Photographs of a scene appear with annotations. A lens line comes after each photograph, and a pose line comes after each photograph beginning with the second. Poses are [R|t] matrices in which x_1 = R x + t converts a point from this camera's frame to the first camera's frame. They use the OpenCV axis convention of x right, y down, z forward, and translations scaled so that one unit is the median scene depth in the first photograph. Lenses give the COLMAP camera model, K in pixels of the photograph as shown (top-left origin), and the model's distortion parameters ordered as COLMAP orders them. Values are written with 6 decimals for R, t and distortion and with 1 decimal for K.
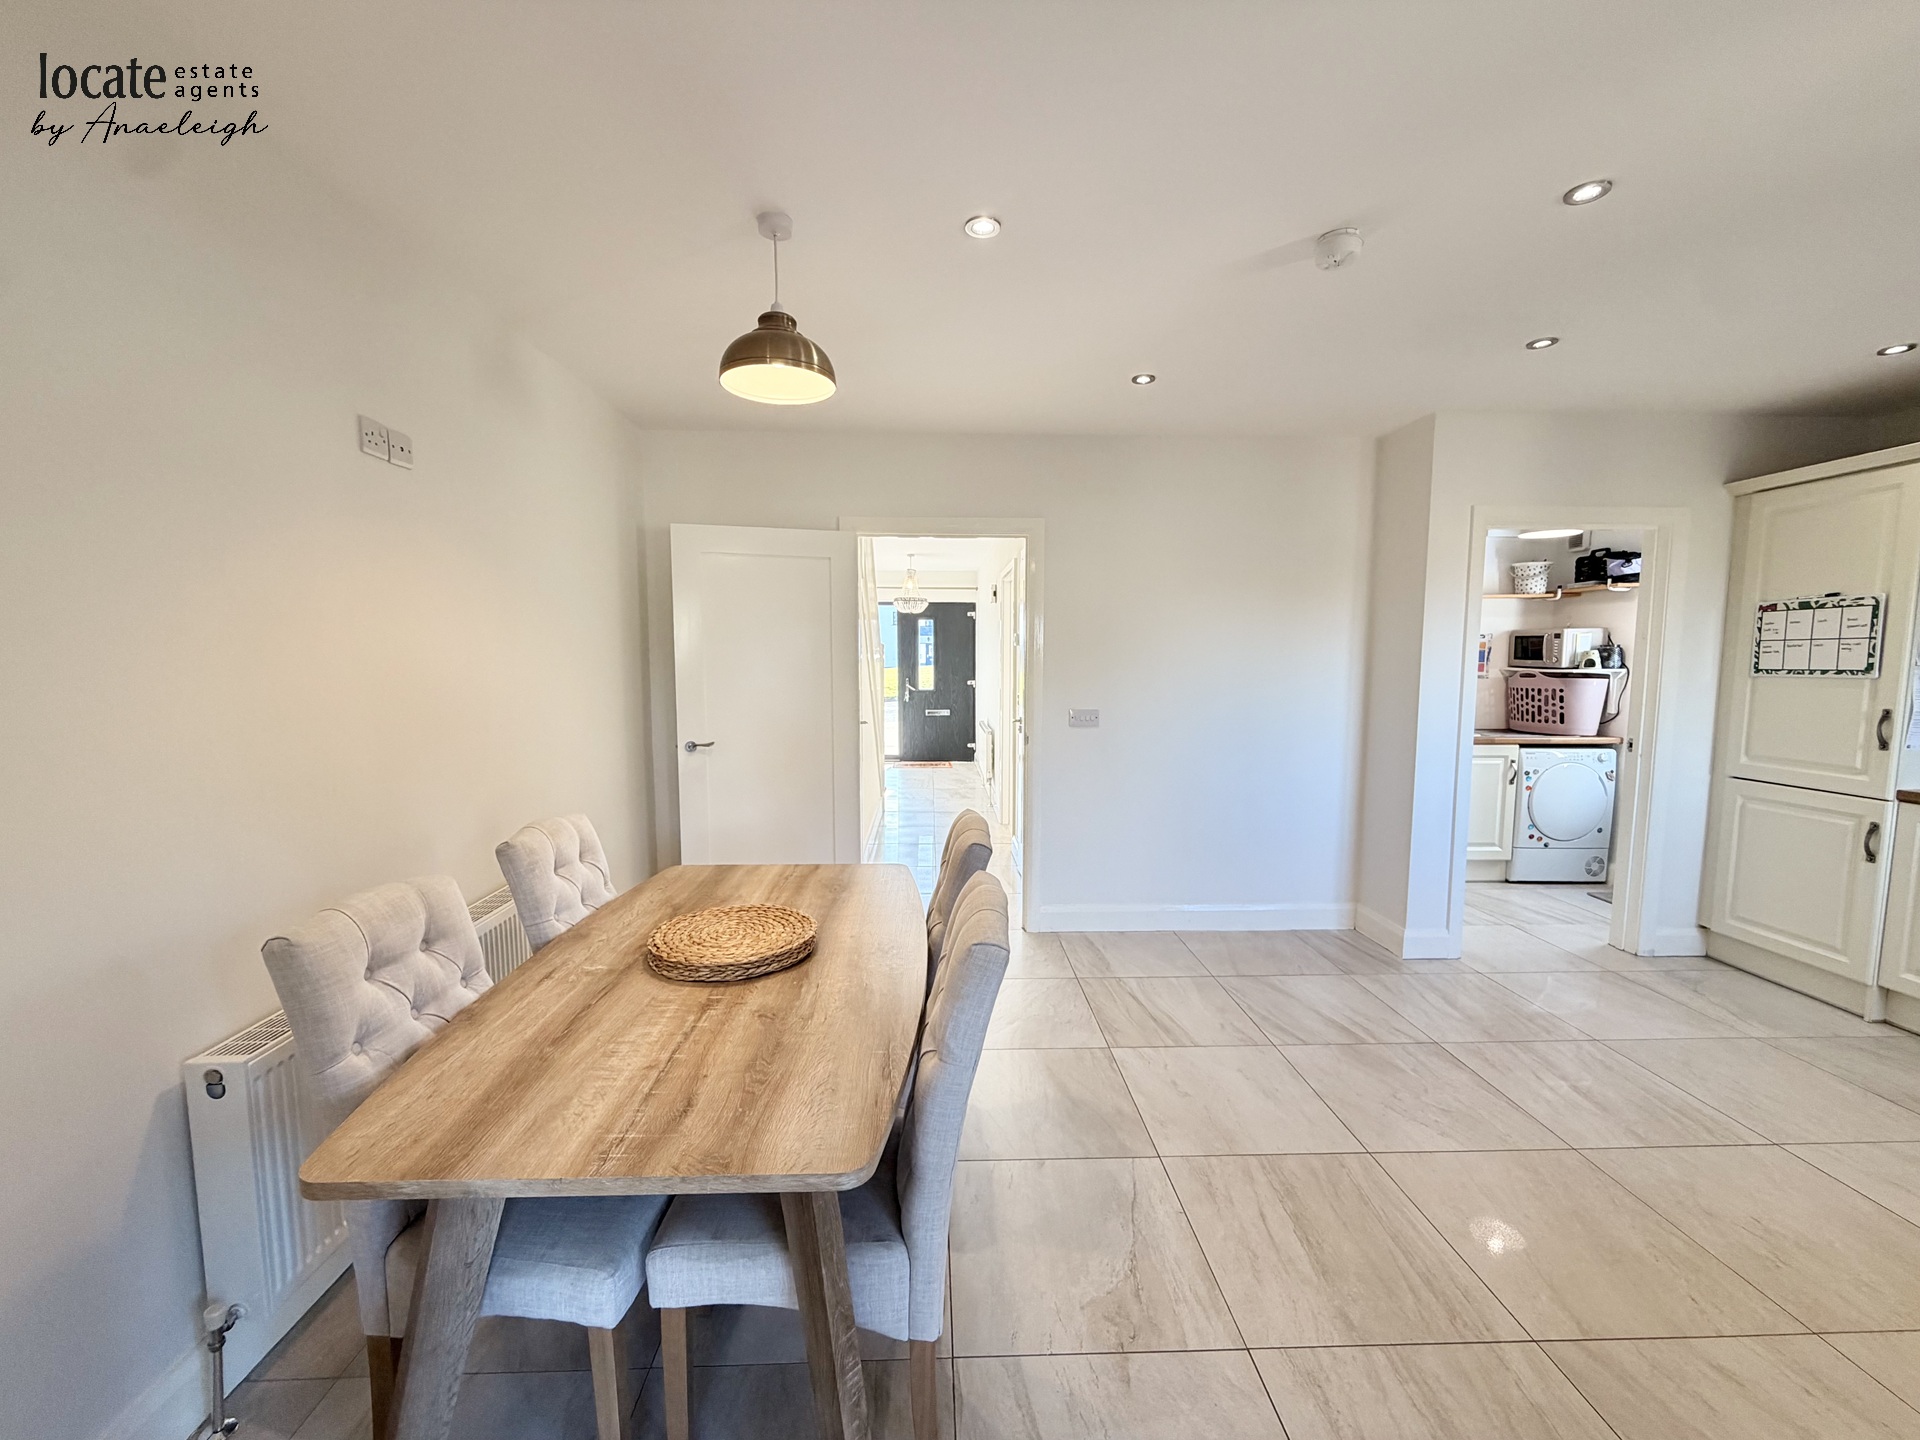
lens RADIAL K [[764.9, 0, 952.1], [0, 764.9, 724.7], [0, 0, 1]] dist [-0.001450, 0.000536]
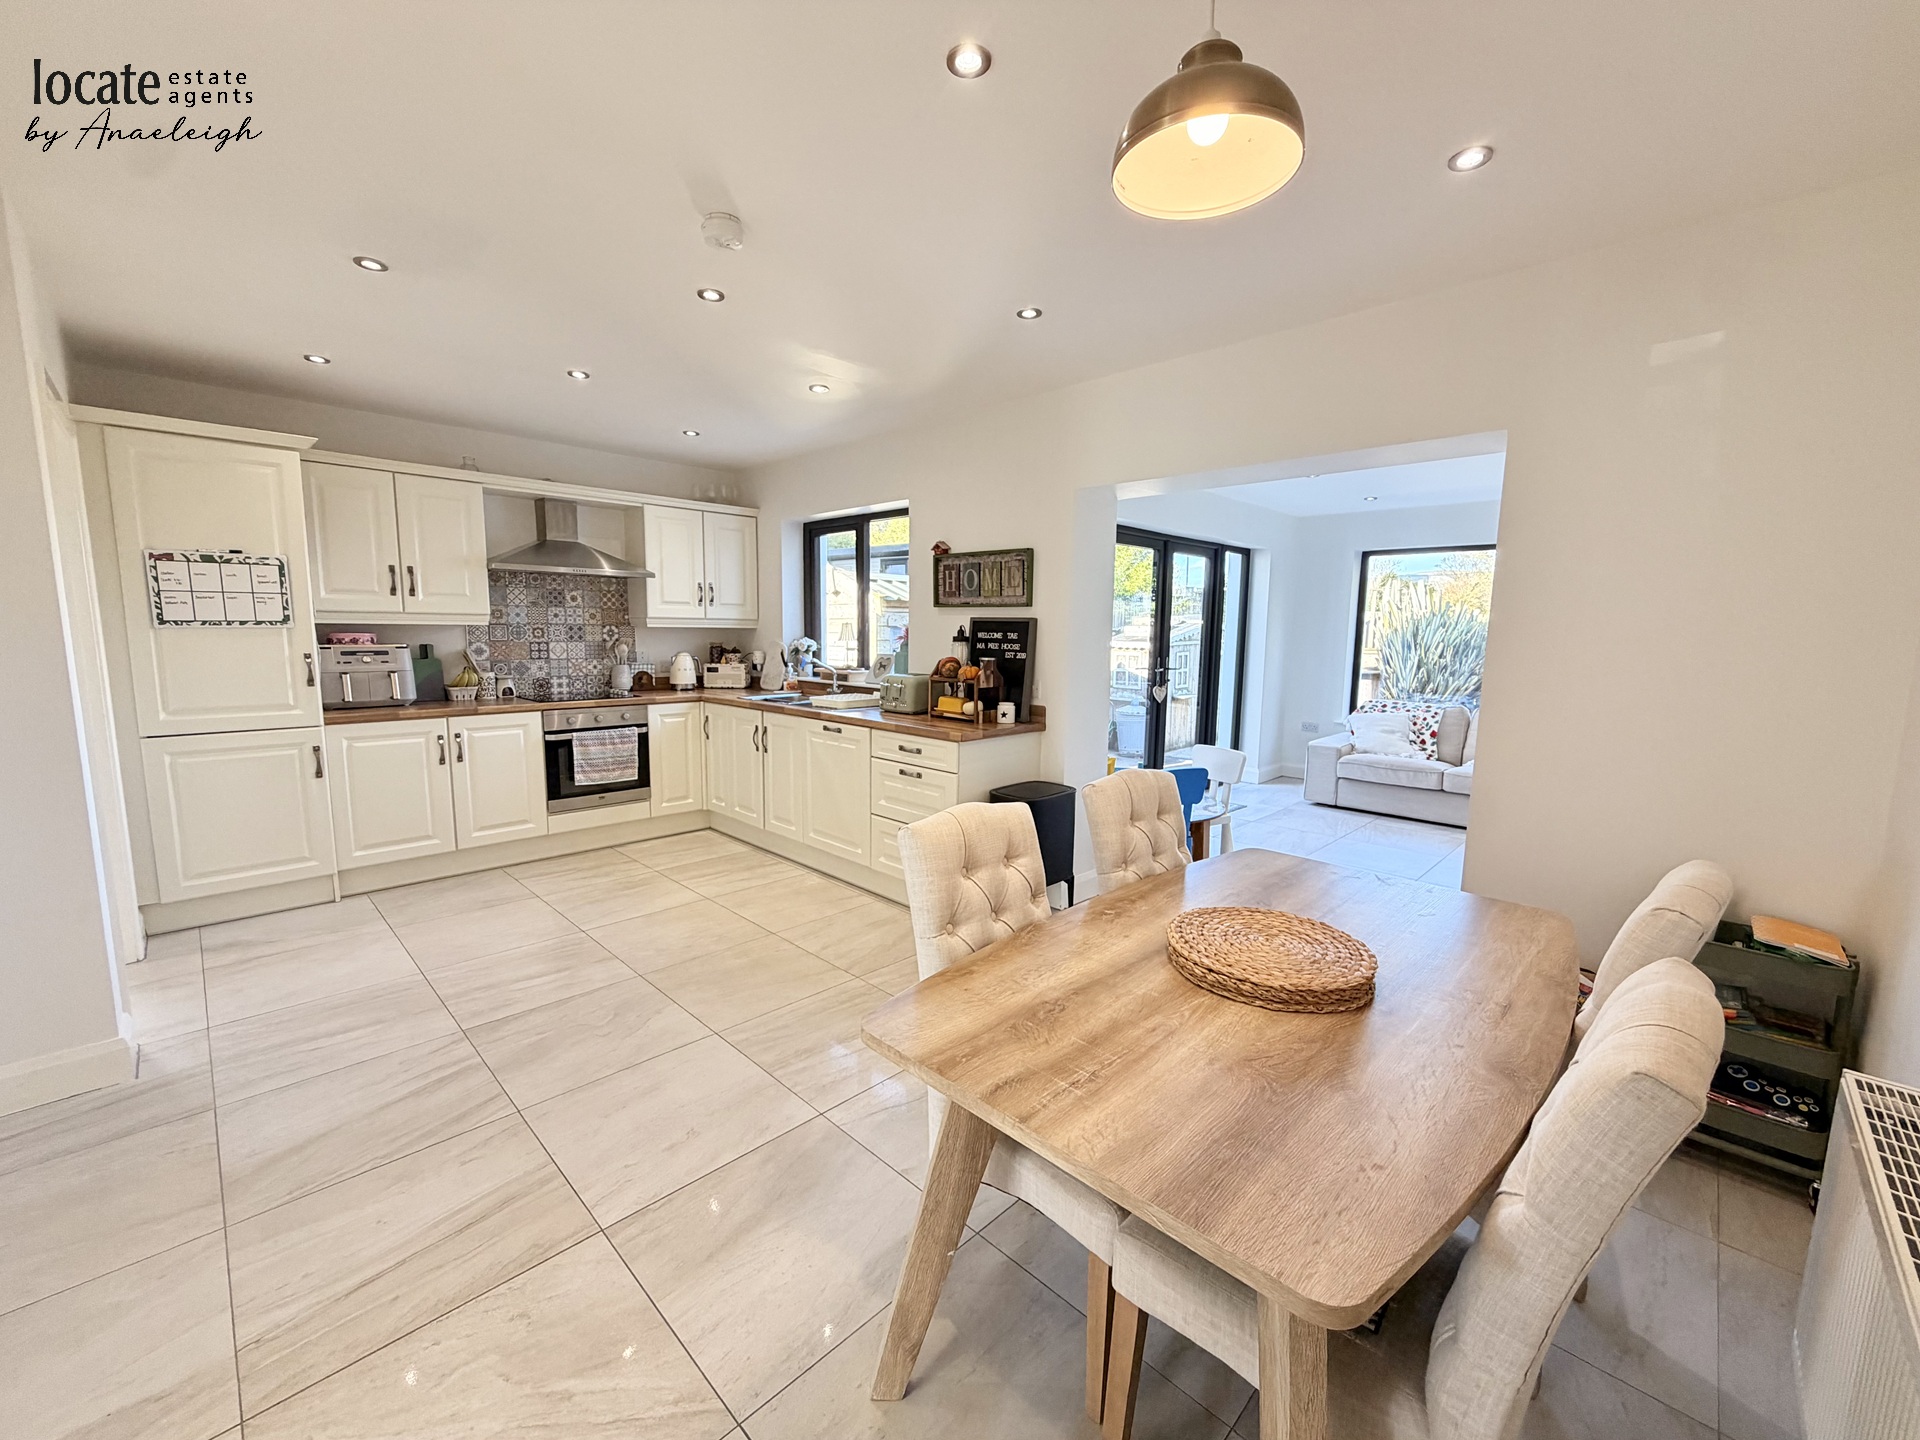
lens RADIAL K [[764.9, 0, 957.0], [0, 764.9, 720.2], [0, 0, 1]] dist [-0.001450, 0.000536]
pose [[-0.690545, -0.098341, 0.716573, -0.367133], [0.051949, 0.981412, 0.184750, -0.082557], [-0.721421, 0.164803, -0.672600, 1.037695]]
